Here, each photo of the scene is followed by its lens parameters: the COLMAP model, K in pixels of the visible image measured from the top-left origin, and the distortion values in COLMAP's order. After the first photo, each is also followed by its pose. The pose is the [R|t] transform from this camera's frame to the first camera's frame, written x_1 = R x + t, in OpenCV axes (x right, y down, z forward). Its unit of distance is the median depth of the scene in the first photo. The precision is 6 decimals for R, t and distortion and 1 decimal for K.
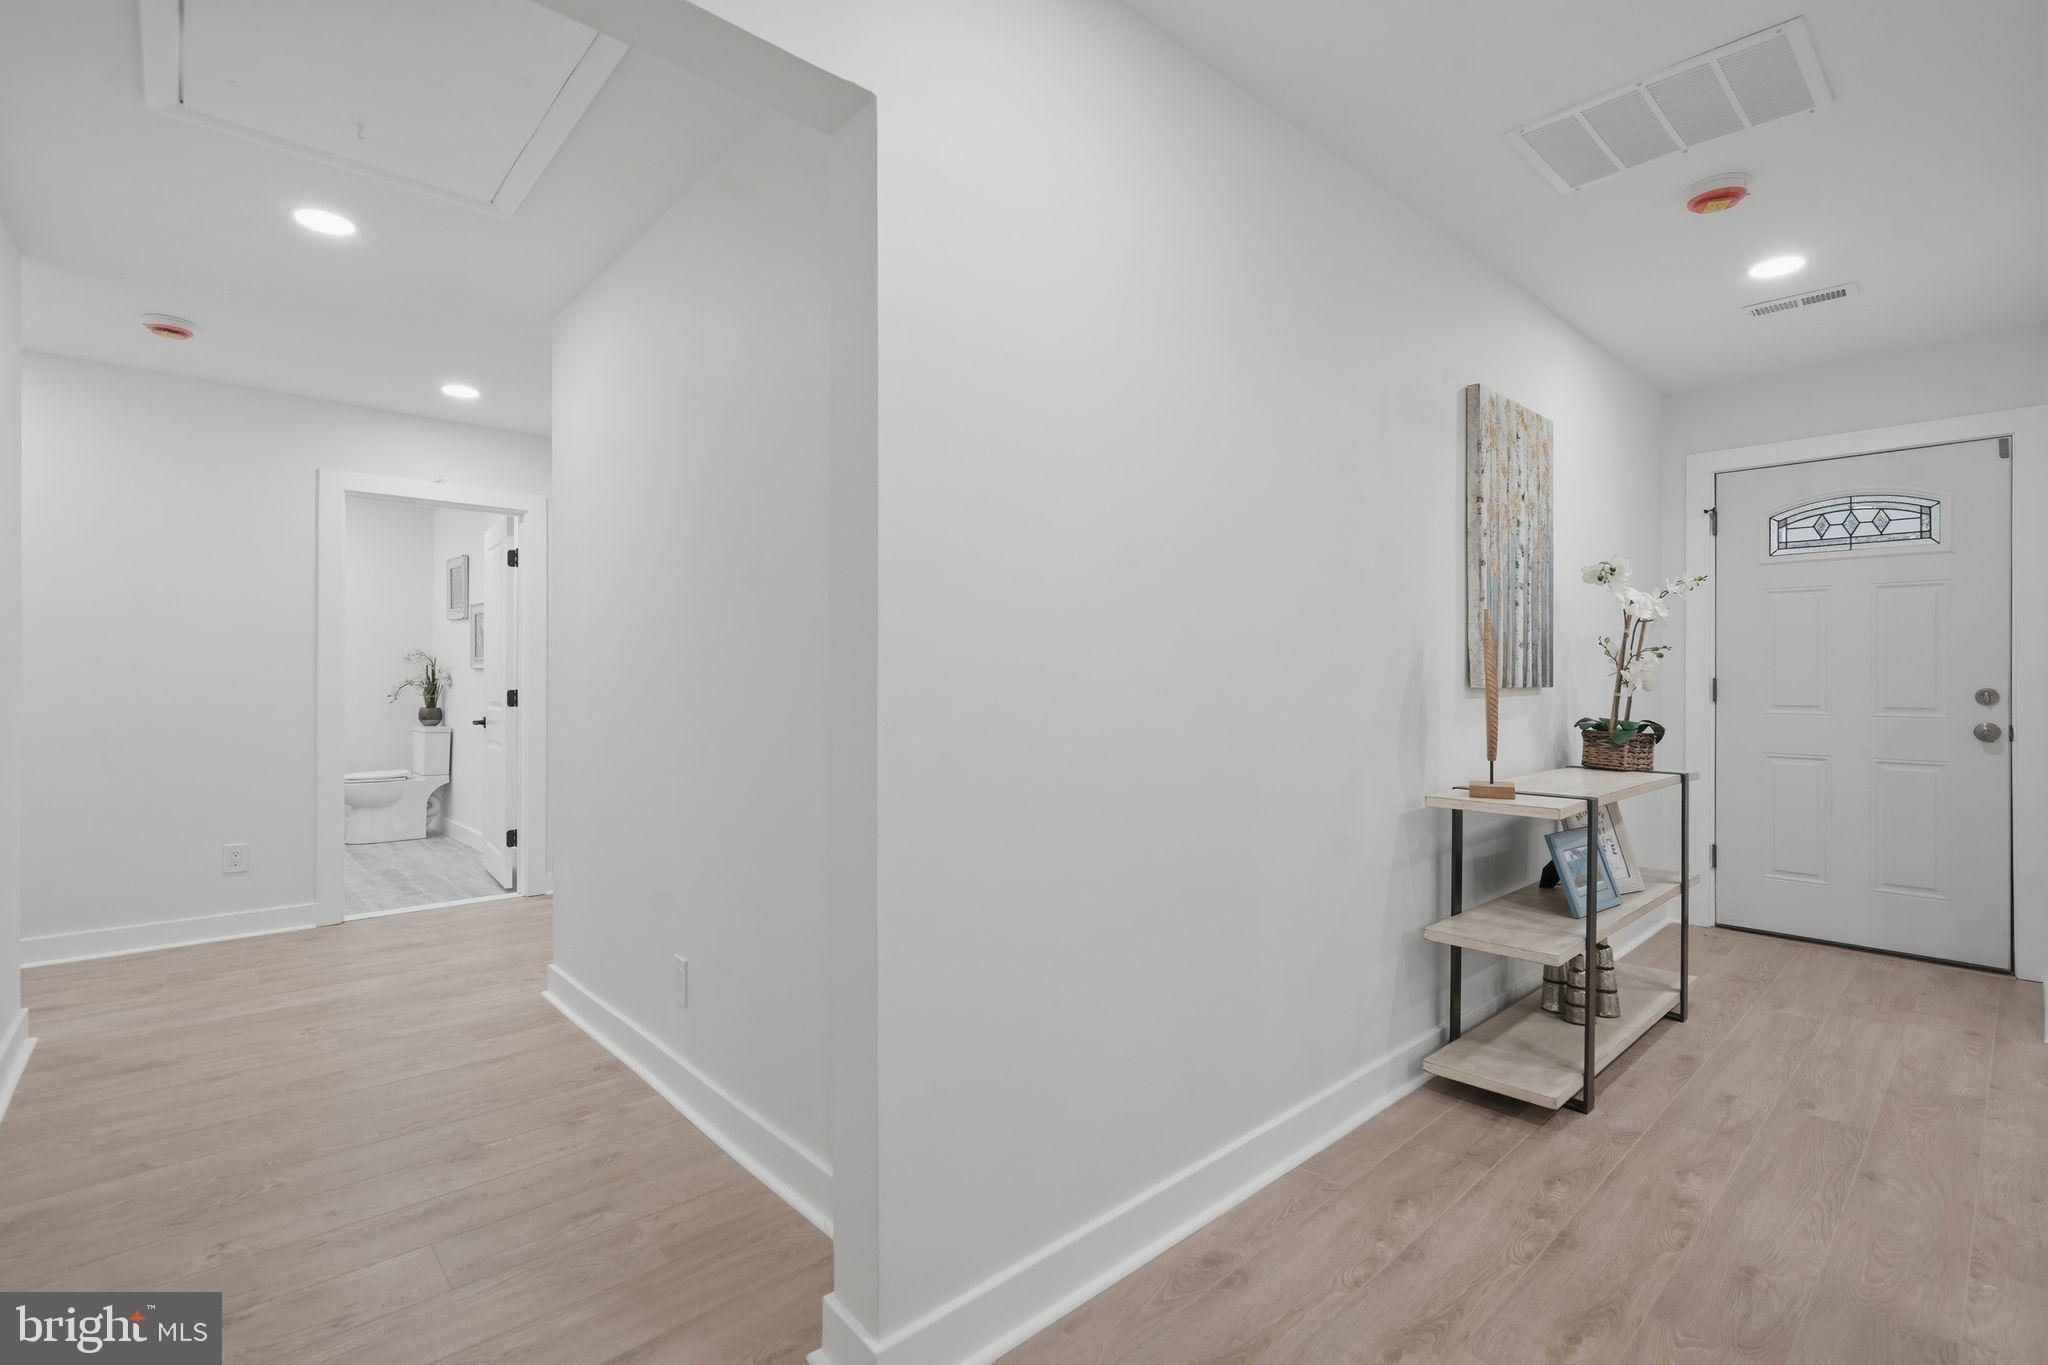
lens RADIAL K [[939.3, 0, 1023.5], [0, 939.3, 687.6], [0, 0, 1]] dist [-0.001230, 0.002469]
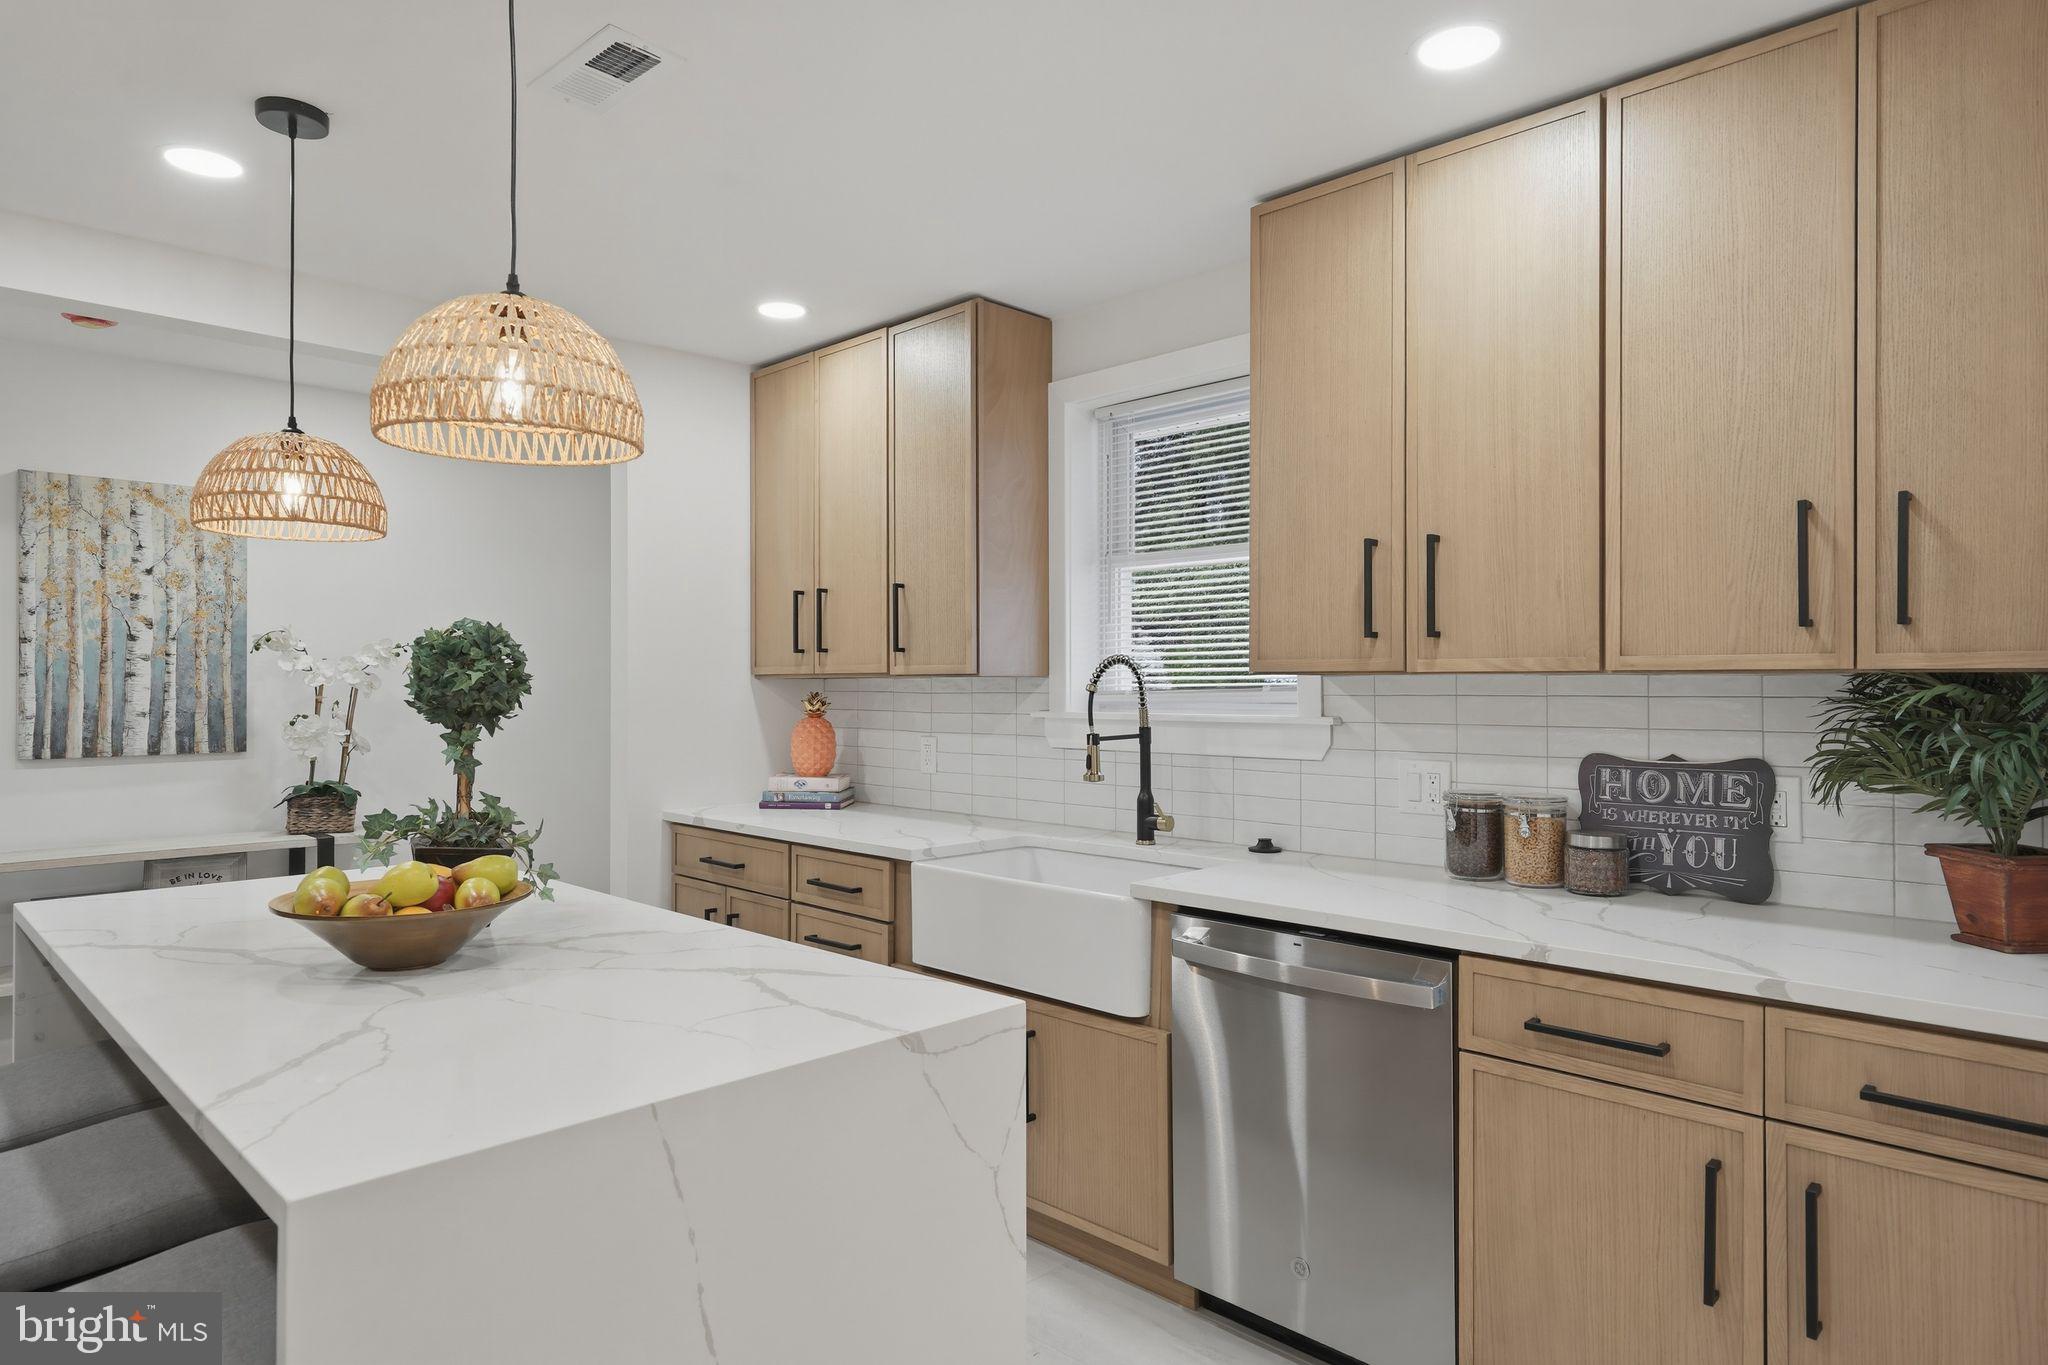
lens RADIAL K [[1191.6, 0, 1031.9], [0, 1191.6, 687.9], [0, 0, 1]] dist [0.013034, -0.002889]
pose [[0.998836, -0.003063, 0.048139, 1.489116], [0.002832, 0.999984, 0.004864, -0.080719], [-0.048153, -0.004722, 0.998829, -0.377867]]
